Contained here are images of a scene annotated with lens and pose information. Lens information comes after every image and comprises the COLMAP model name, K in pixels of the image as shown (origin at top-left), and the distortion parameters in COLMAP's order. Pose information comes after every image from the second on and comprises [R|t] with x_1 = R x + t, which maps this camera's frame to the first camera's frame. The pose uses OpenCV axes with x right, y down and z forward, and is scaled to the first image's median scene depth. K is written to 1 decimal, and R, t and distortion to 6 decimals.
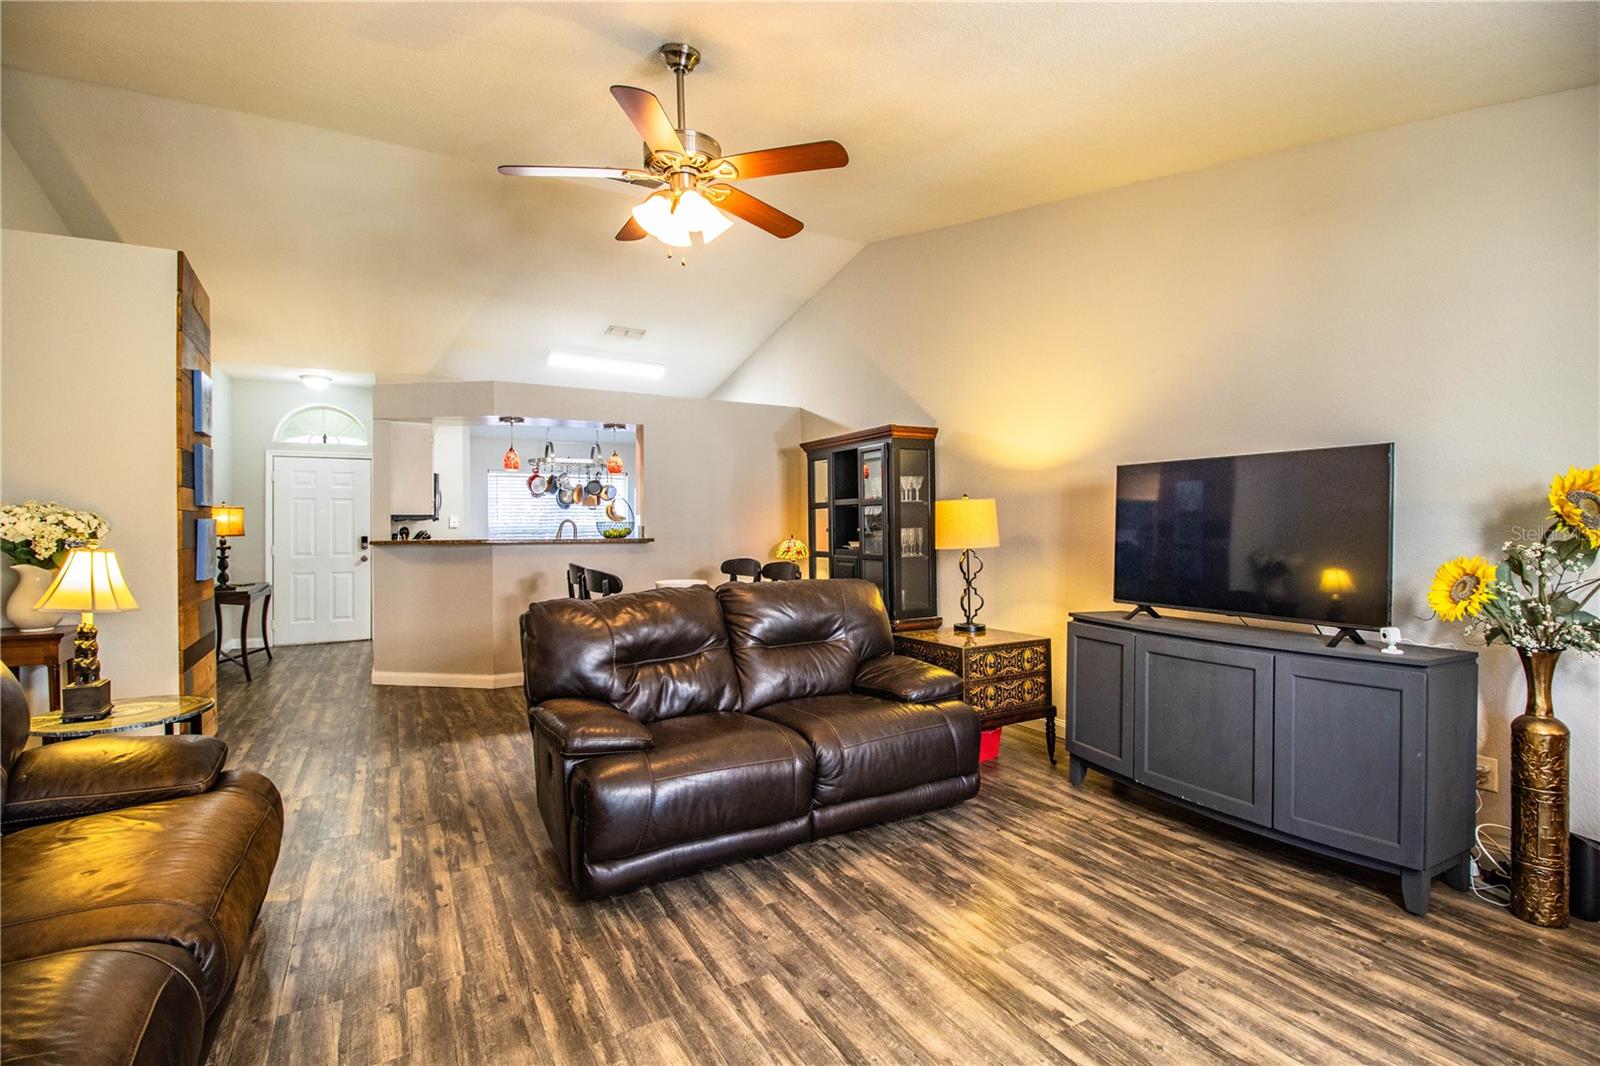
lens RADIAL K [[738.7, 0, 805.6], [0, 738.7, 528.3], [0, 0, 1]] dist [-0.003945, -0.010521]
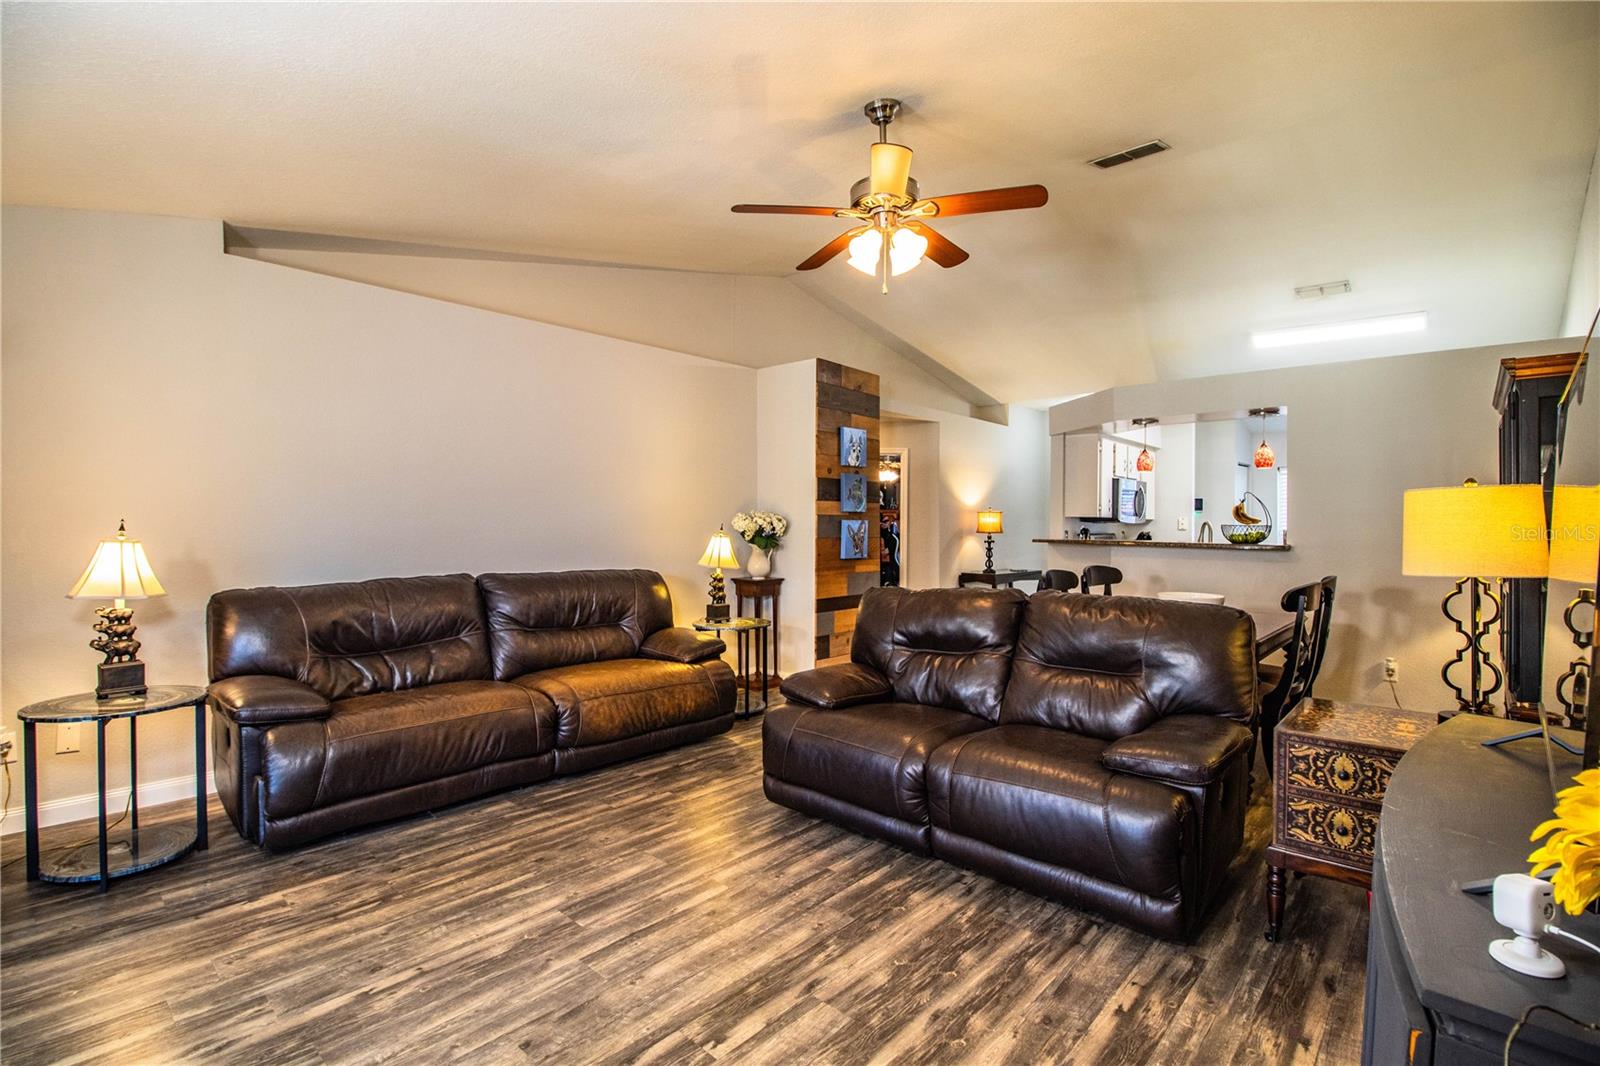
lens RADIAL K [[738.7, 0, 804.1], [0, 738.7, 526.3], [0, 0, 1]] dist [-0.003945, -0.010521]
pose [[0.315104, 0.011646, -0.948986, 0.878797], [-0.015915, 0.999849, 0.006986, -0.010985], [0.948924, 0.012902, 0.315242, 0.544181]]
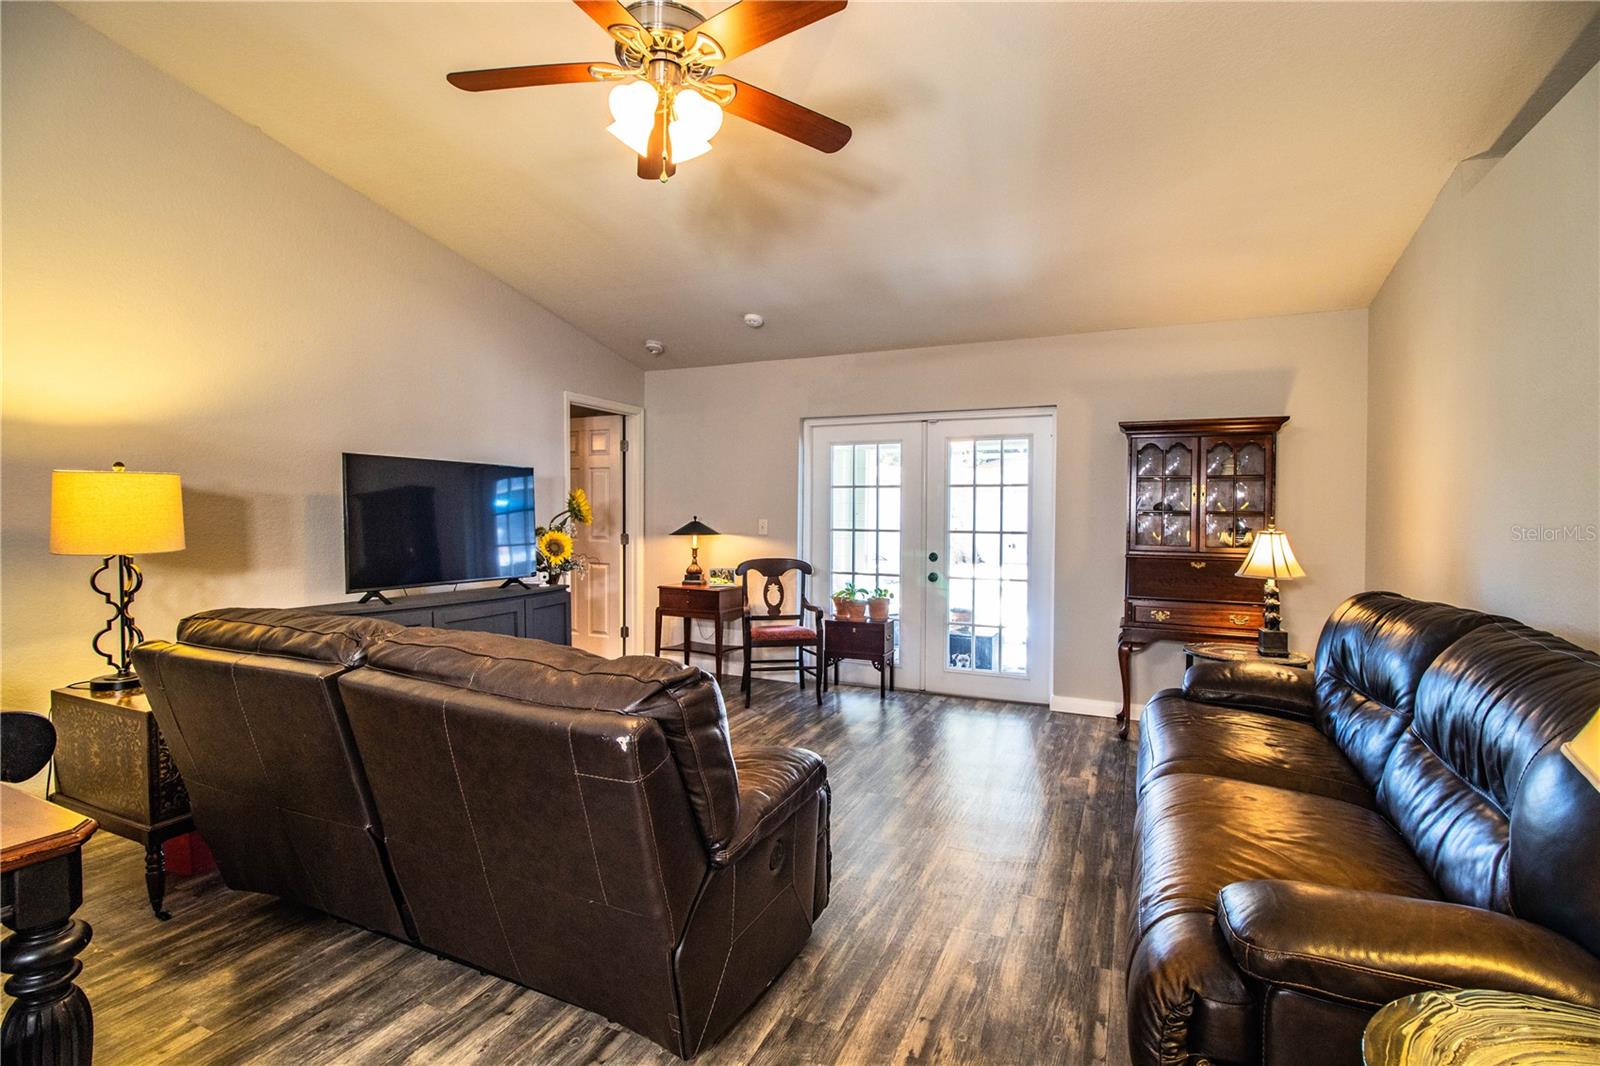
lens RADIAL K [[738.7, 0, 808.4], [0, 738.7, 525.2], [0, 0, 1]] dist [-0.003945, -0.010521]
pose [[-0.593489, -0.010803, 0.804770, -0.911919], [0.003641, 0.999864, 0.016106, -0.004610], [-0.804834, 0.012489, -0.593368, 1.371583]]
